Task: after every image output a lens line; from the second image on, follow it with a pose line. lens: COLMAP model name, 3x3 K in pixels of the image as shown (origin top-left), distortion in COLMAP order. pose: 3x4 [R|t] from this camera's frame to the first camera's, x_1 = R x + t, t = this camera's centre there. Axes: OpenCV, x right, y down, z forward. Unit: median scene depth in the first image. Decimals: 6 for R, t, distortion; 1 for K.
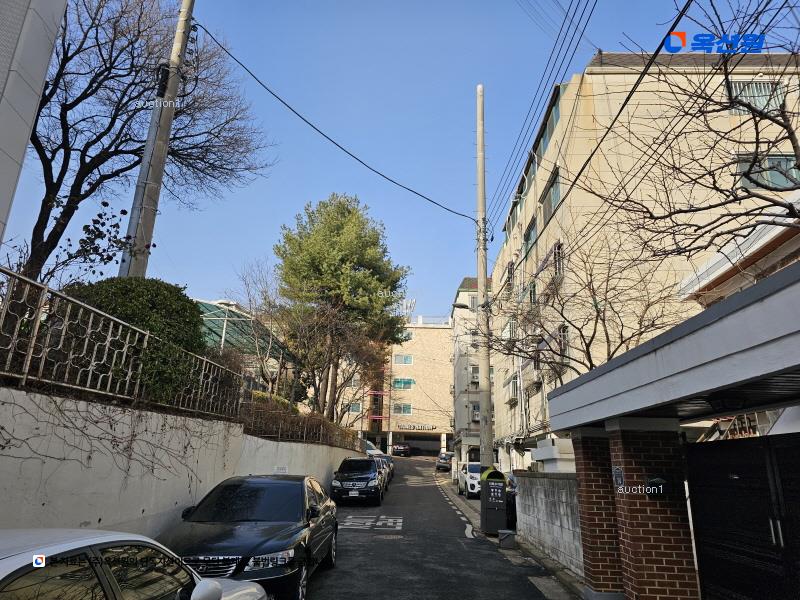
lens RADIAL K [[523.0, 0, 387.3], [0, 523.0, 307.1], [0, 0, 1]] dist [0.069923, -0.055253]
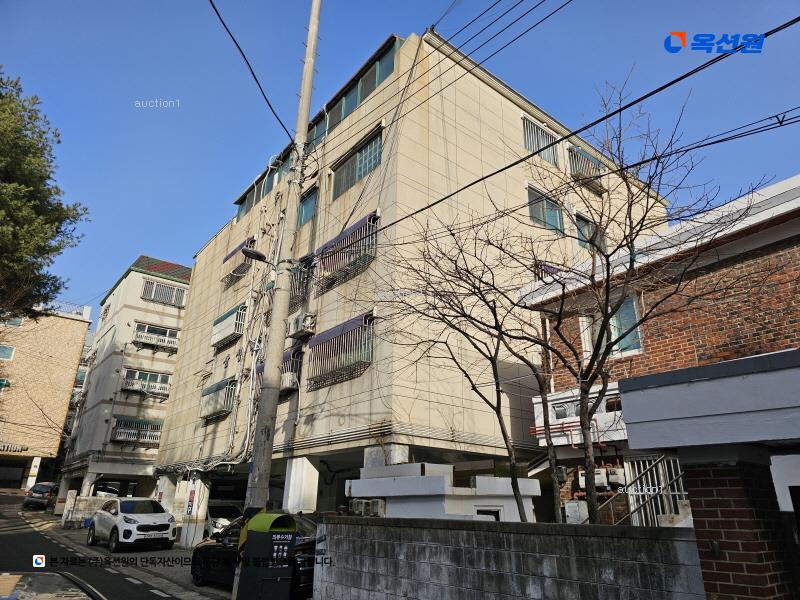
lens RADIAL K [[523.0, 0, 387.3], [0, 523.0, 307.1], [0, 0, 1]] dist [0.069923, -0.055253]
pose [[0.754023, 0.213215, 0.621280, -0.076097], [-0.182240, 0.976625, -0.113986, 0.063239], [-0.631061, -0.027274, 0.775253, 0.235869]]
